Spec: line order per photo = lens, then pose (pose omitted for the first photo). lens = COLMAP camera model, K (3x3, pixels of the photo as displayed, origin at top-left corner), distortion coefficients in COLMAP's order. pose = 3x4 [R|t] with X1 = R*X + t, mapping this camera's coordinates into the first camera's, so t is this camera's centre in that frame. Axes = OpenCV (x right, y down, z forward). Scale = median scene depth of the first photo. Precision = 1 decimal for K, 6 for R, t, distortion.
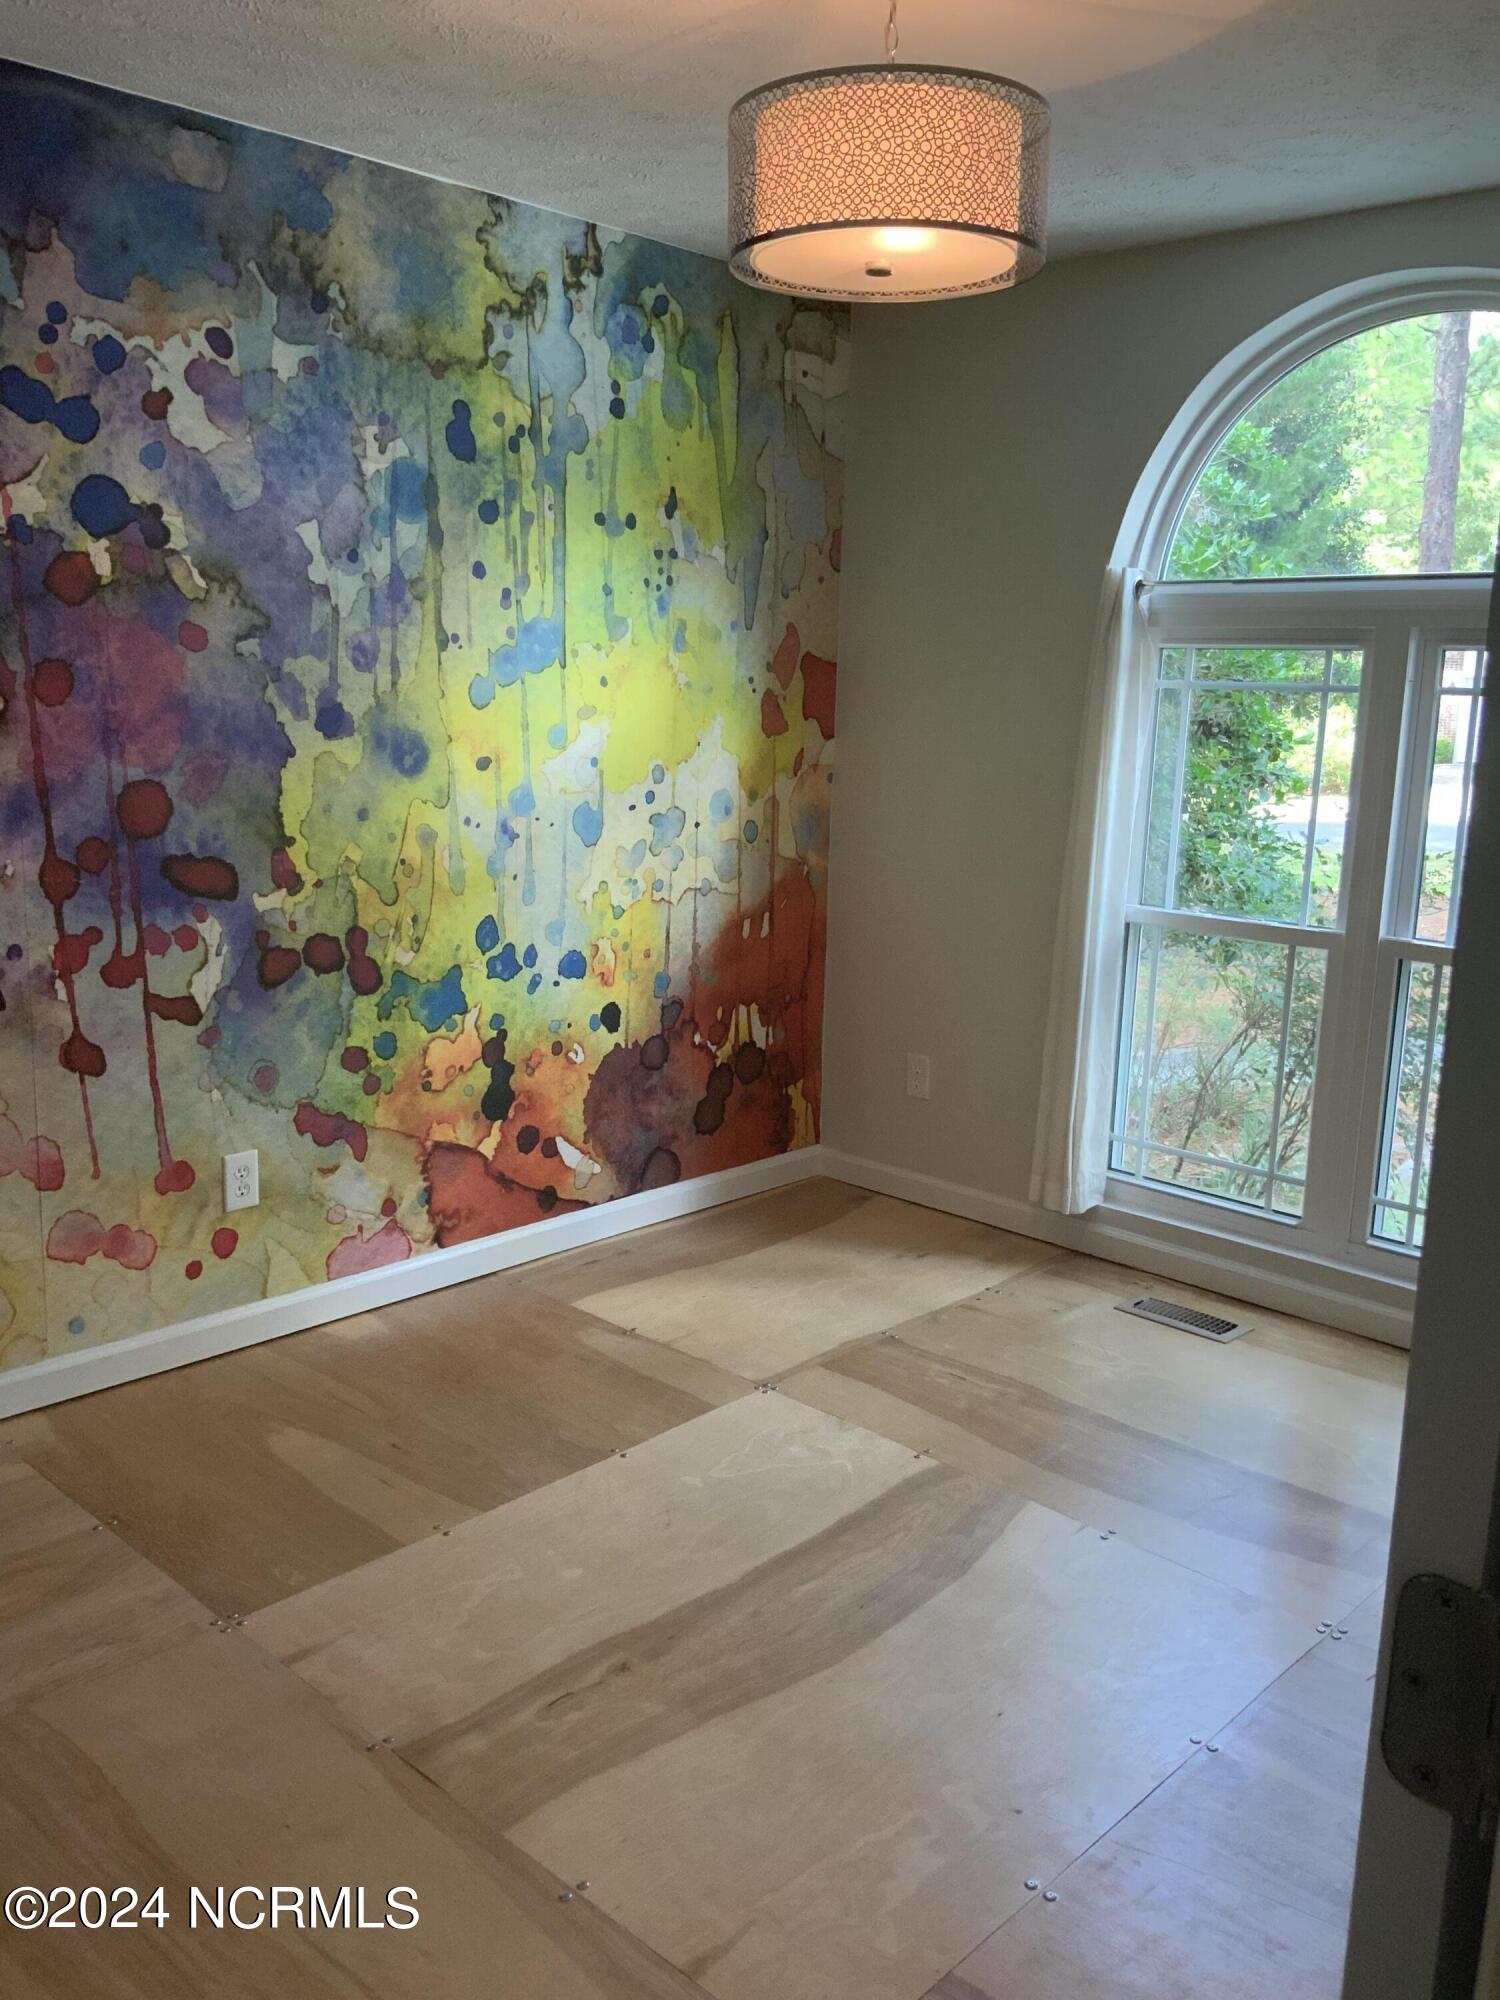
lens RADIAL K [[1693.5, 0, 733.0], [0, 1693.5, 1006.1], [0, 0, 1]] dist [0.147778, -0.294352]
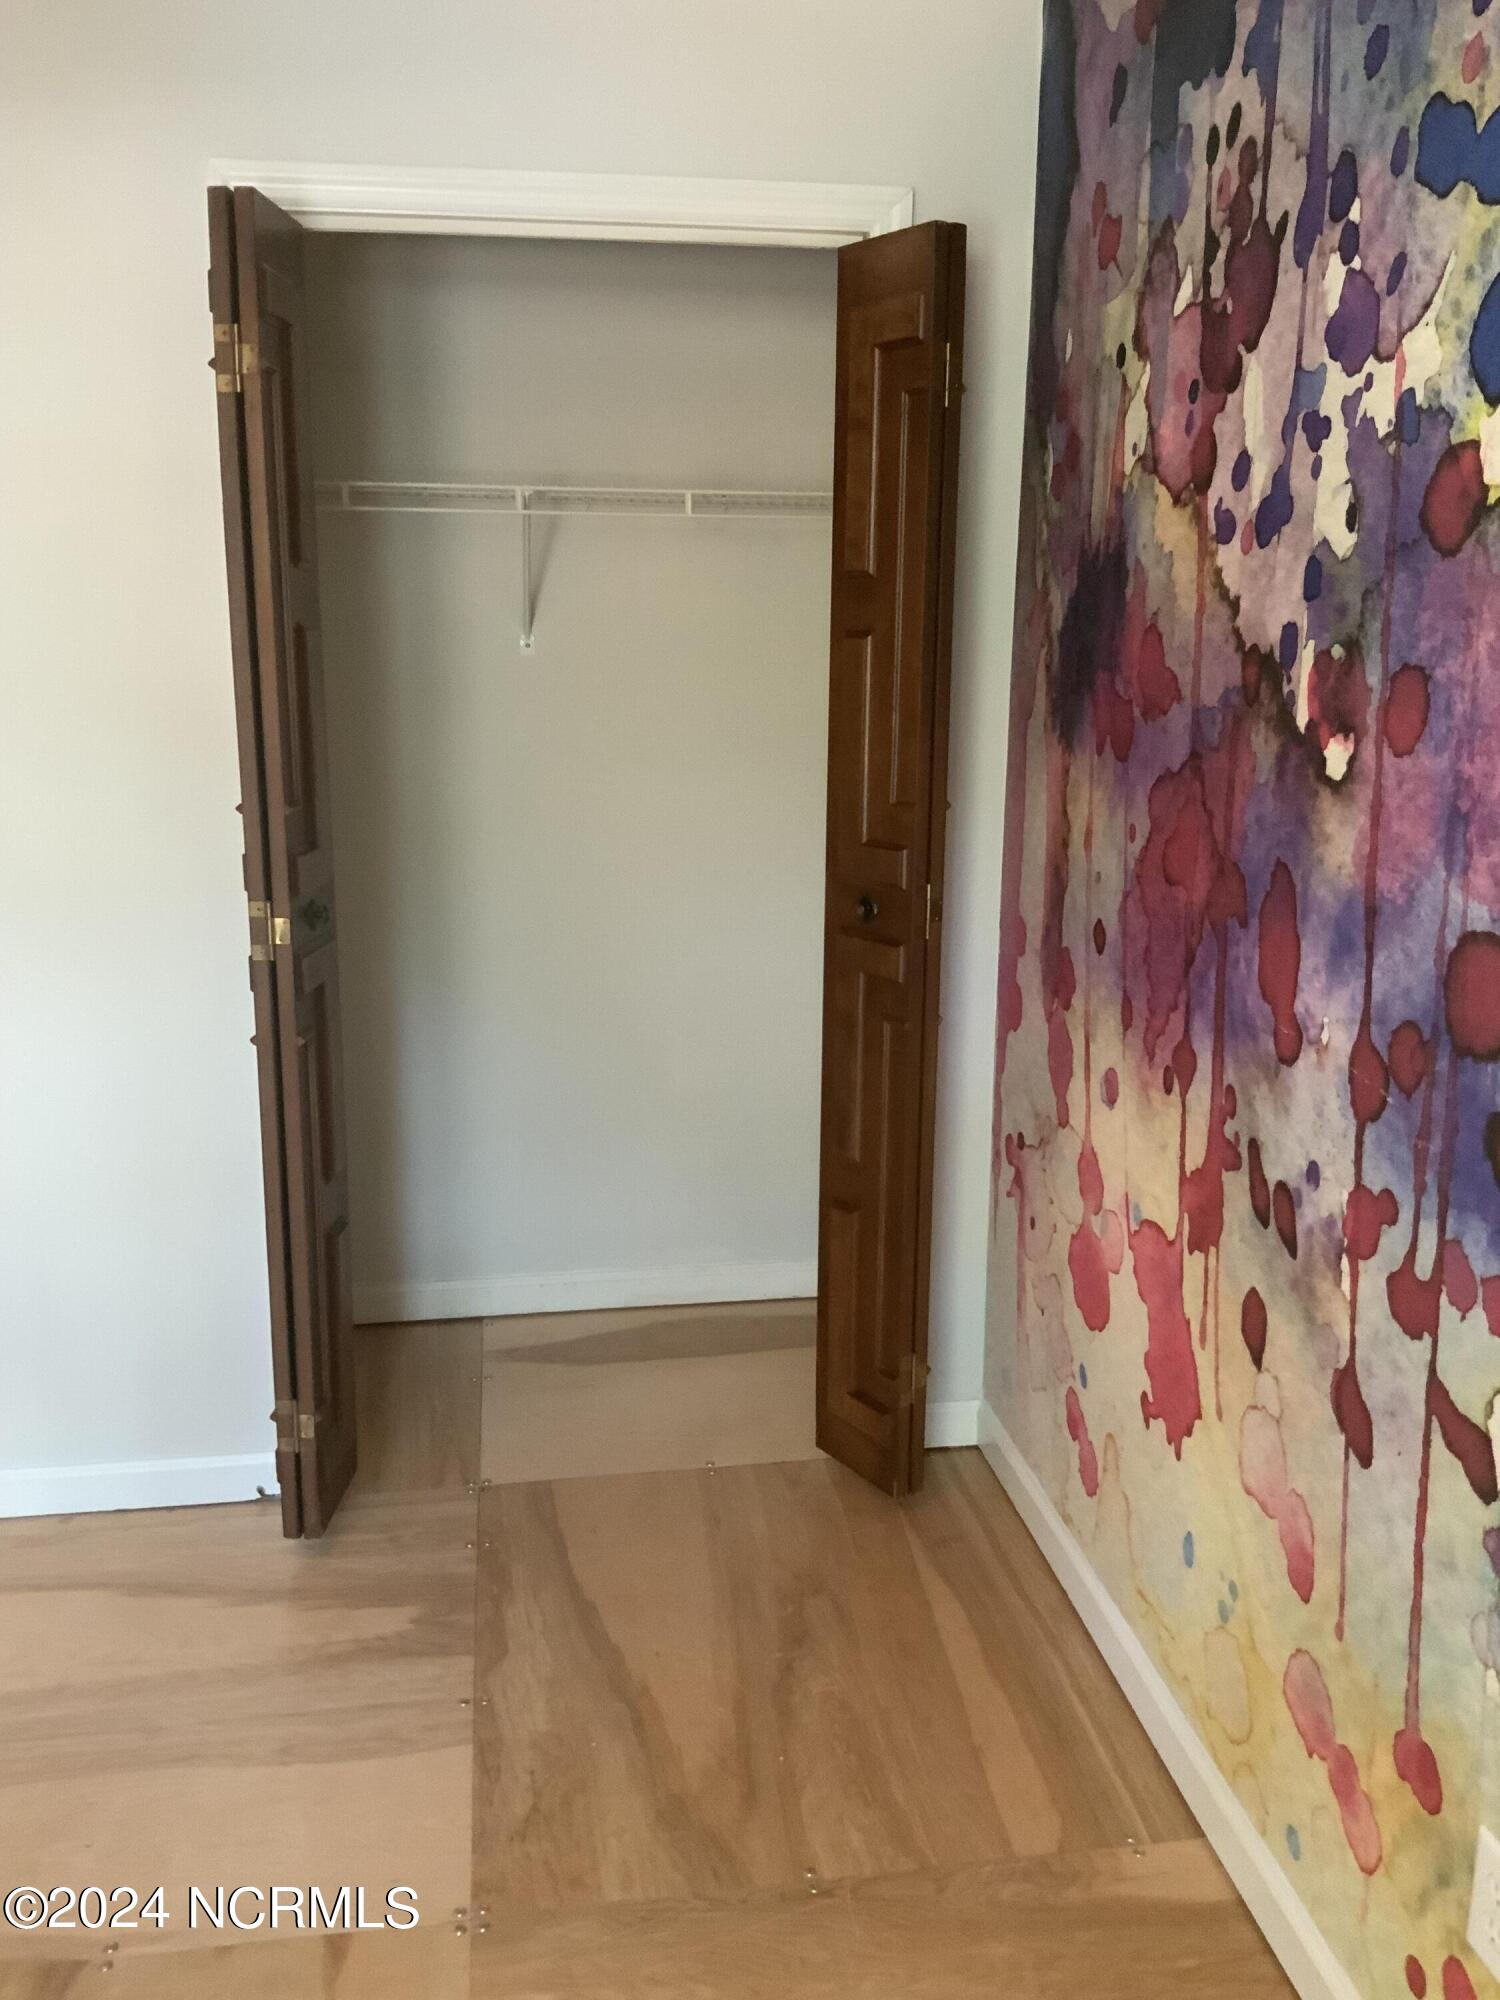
lens RADIAL K [[1693.5, 0, 733.0], [0, 1693.5, 1006.1], [0, 0, 1]] dist [0.147778, -0.294352]
pose [[-0.623006, 0.144227, -0.768806, 0.109844], [-0.178062, 0.930902, 0.318929, -0.187081], [0.761681, 0.335590, -0.554276, 0.928690]]
